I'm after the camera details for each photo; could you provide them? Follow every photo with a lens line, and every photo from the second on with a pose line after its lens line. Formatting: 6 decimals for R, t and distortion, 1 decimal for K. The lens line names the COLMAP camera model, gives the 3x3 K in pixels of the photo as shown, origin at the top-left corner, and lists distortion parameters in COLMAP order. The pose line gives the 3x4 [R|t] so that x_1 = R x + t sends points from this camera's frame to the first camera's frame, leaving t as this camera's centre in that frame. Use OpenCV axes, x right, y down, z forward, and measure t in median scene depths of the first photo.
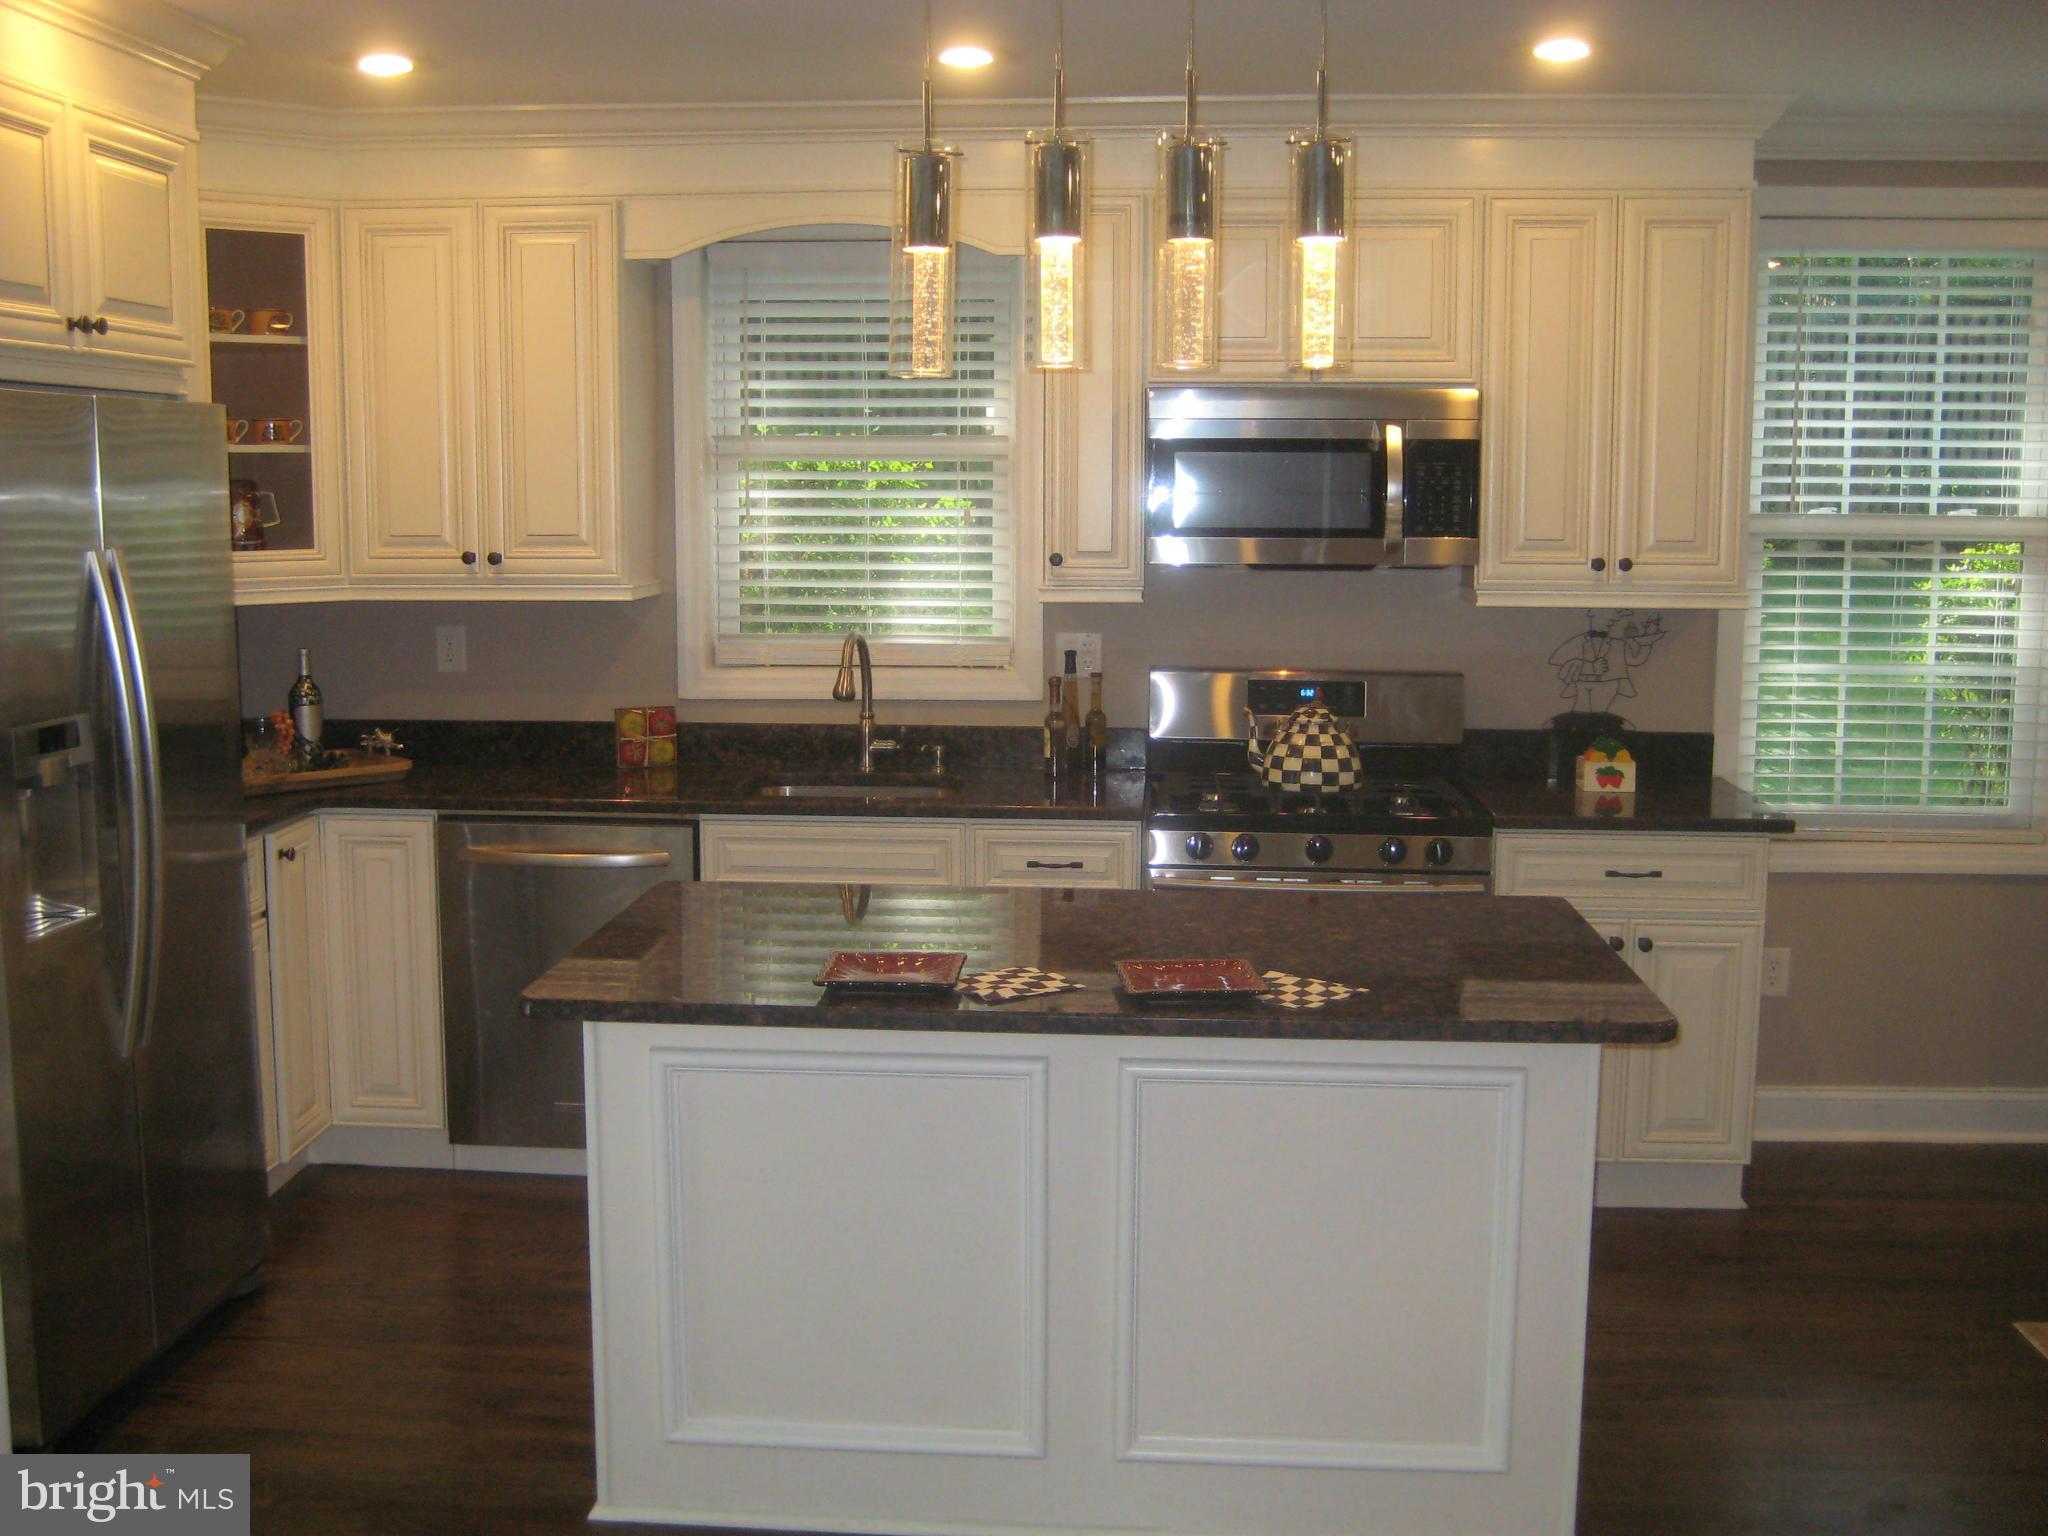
lens RADIAL K [[2161.6, 0, 1010.7], [0, 2161.6, 761.2], [0, 0, 1]] dist [-0.140398, 0.192792]
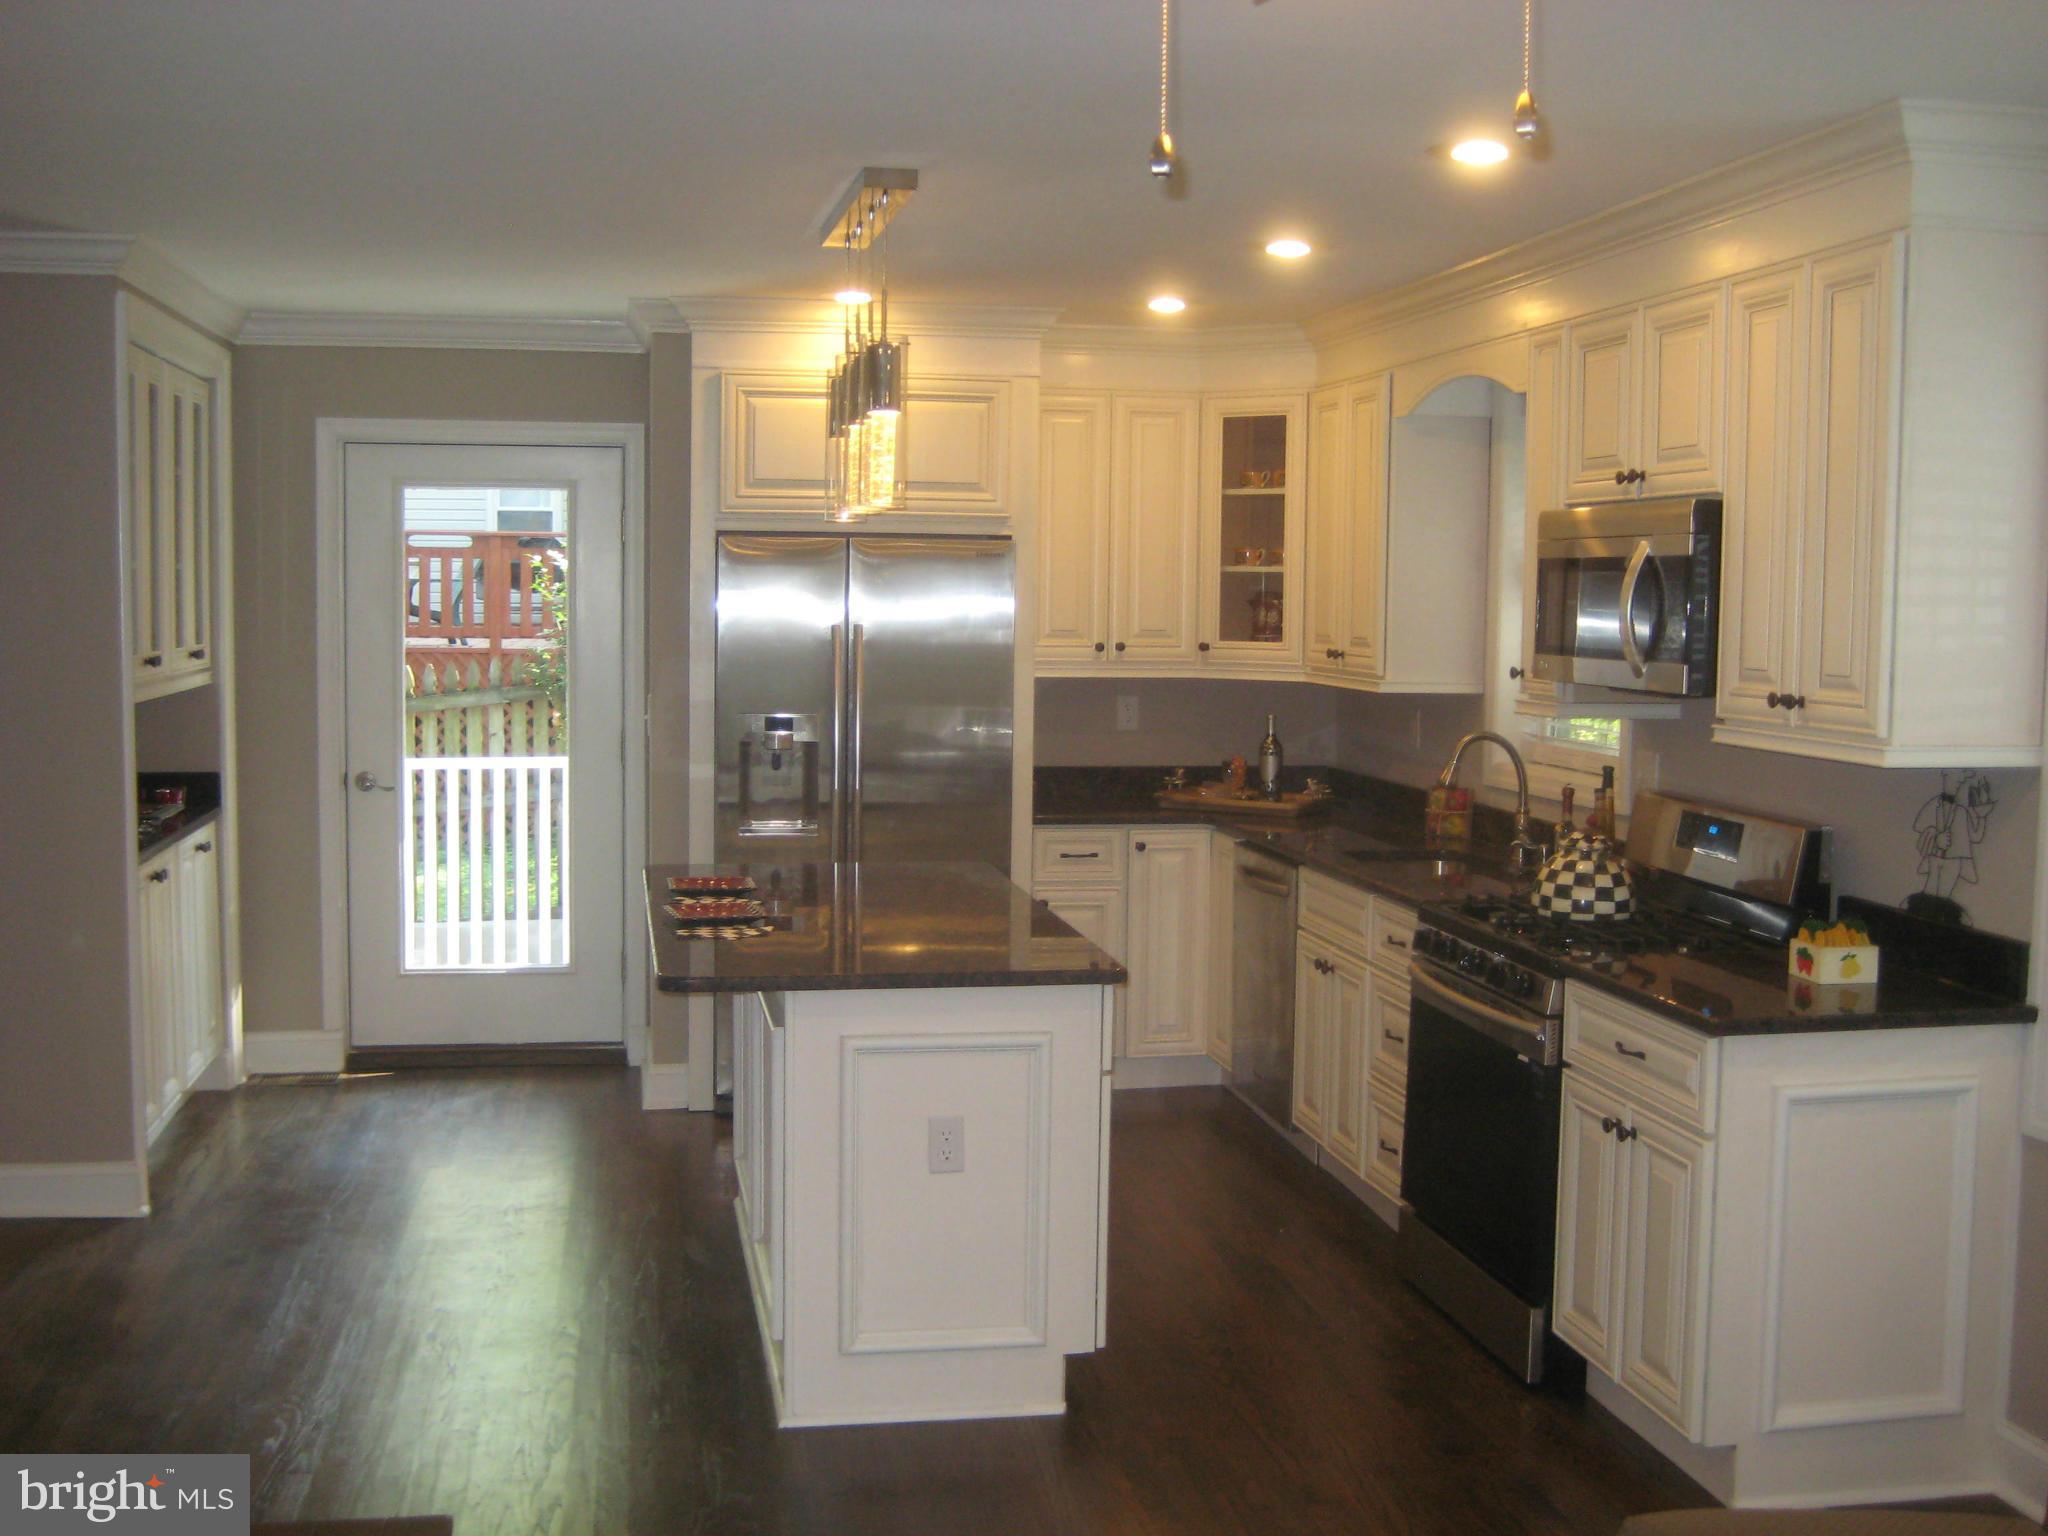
lens RADIAL K [[2161.6, 0, 1010.7], [0, 2161.6, 761.2], [0, 0, 1]] dist [-0.140398, 0.192792]
pose [[0.255213, 0.078966, -0.963655, 0.975046], [-0.140432, 0.989118, 0.043861, -0.060890], [0.956632, 0.124134, 0.263525, 0.480532]]
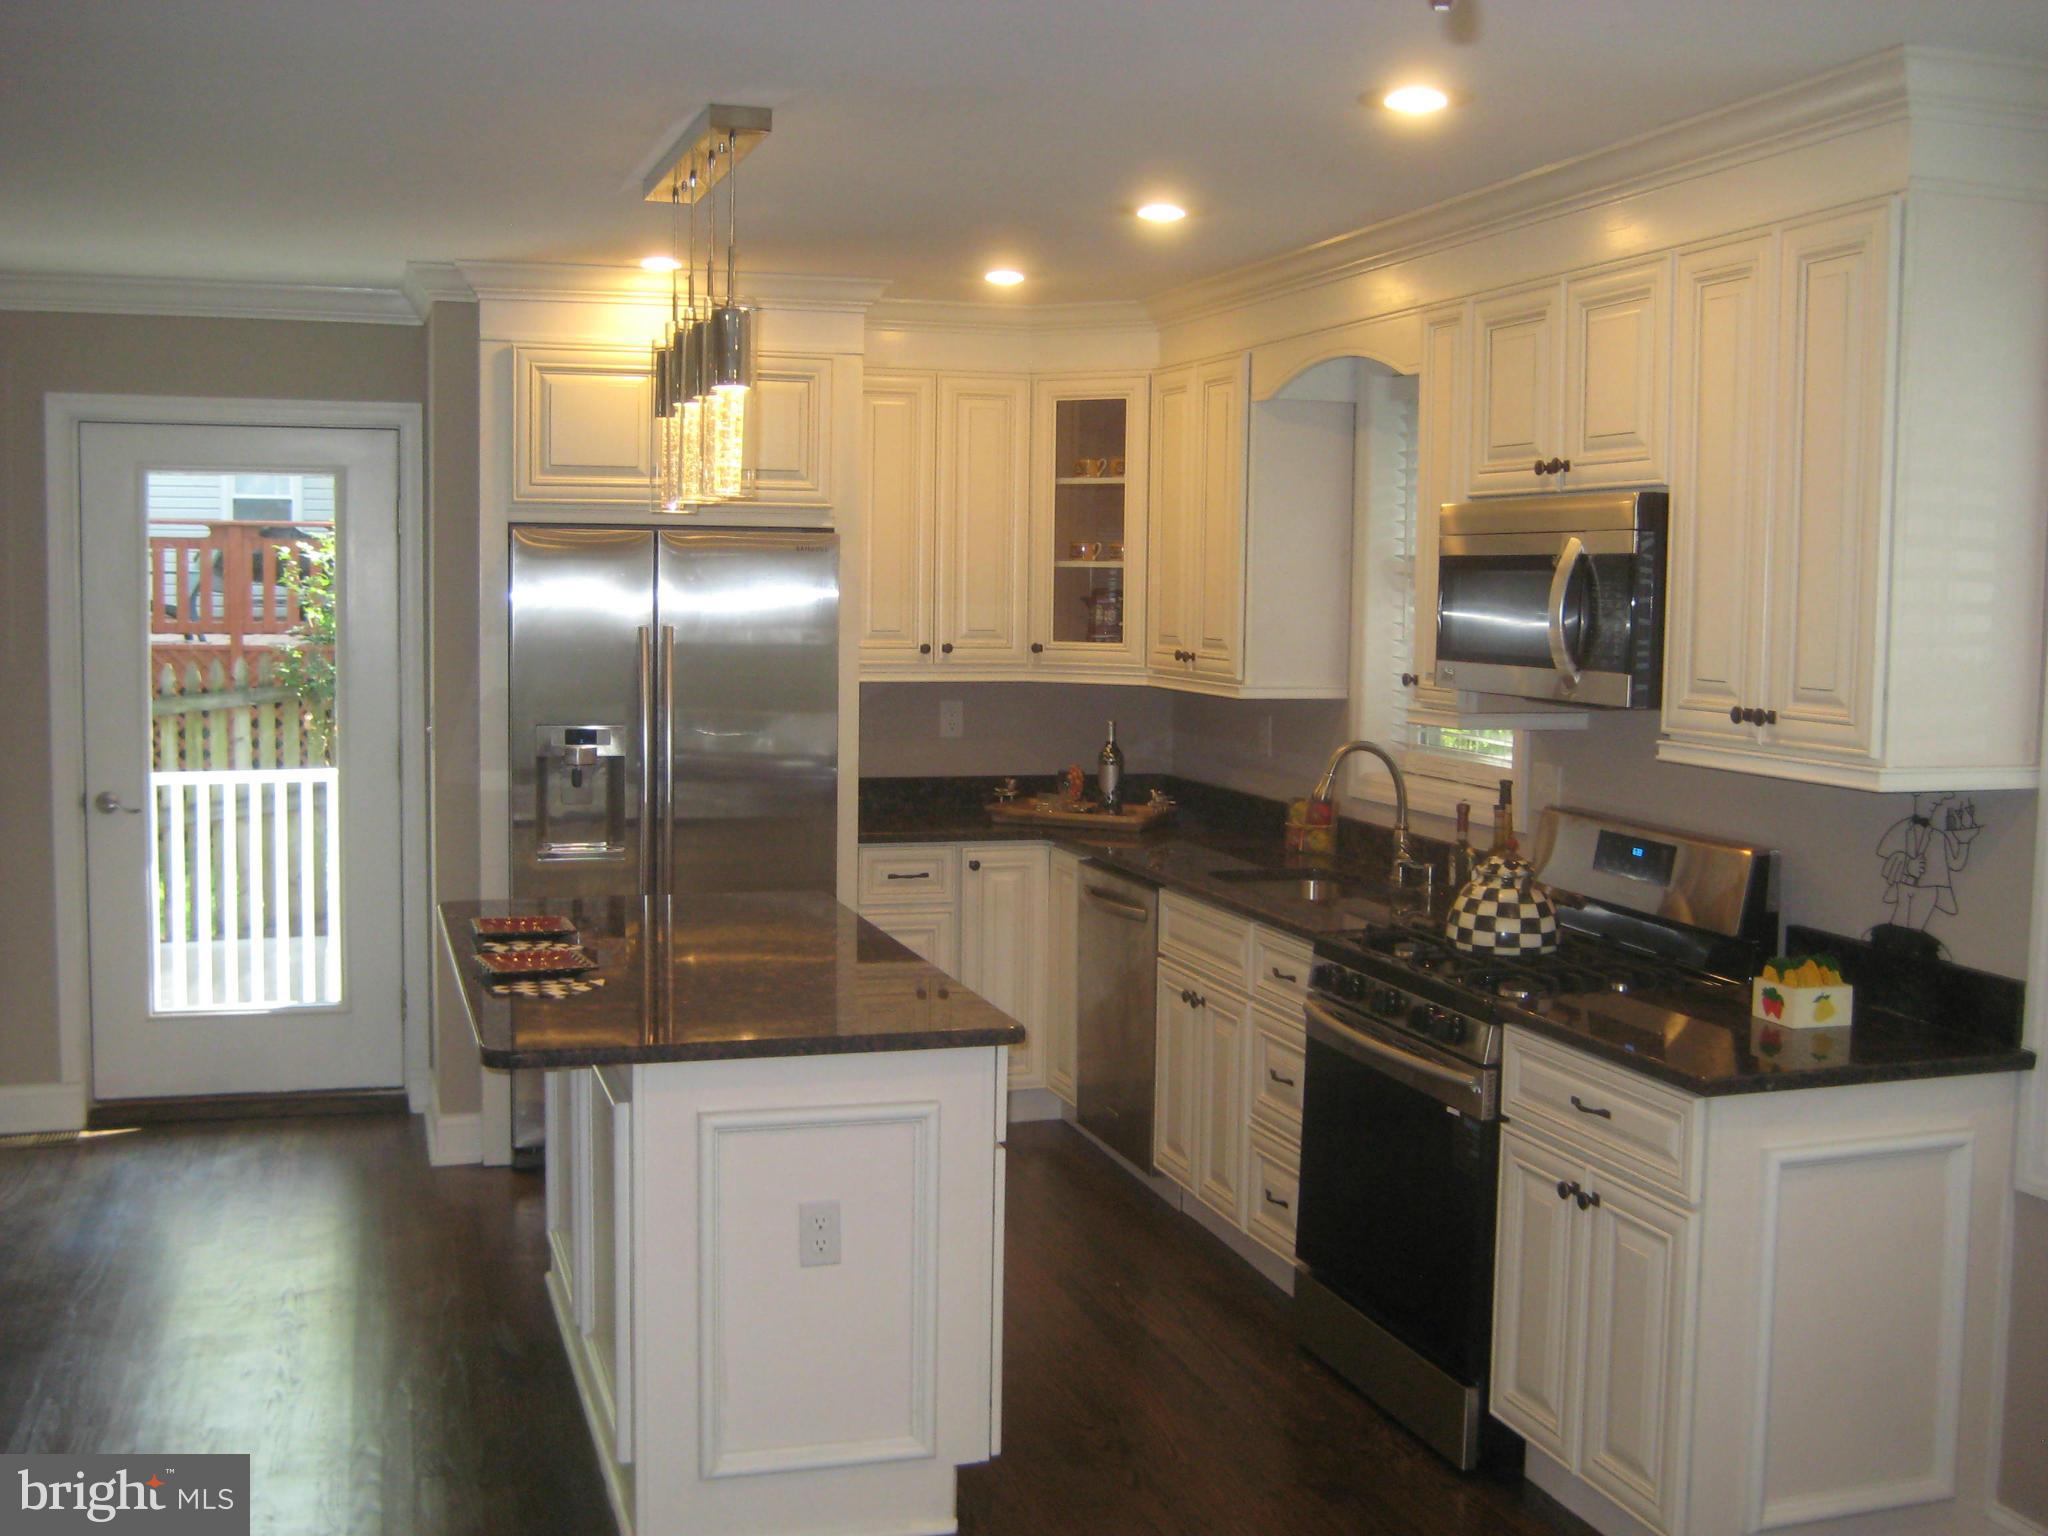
lens RADIAL K [[2161.6, 0, 1010.7], [0, 2161.6, 761.2], [0, 0, 1]] dist [-0.140398, 0.192792]
pose [[0.366992, 0.080899, -0.926700, 0.855271], [-0.136485, 0.990113, 0.032384, -0.062988], [0.920157, 0.114596, 0.374405, 0.466029]]
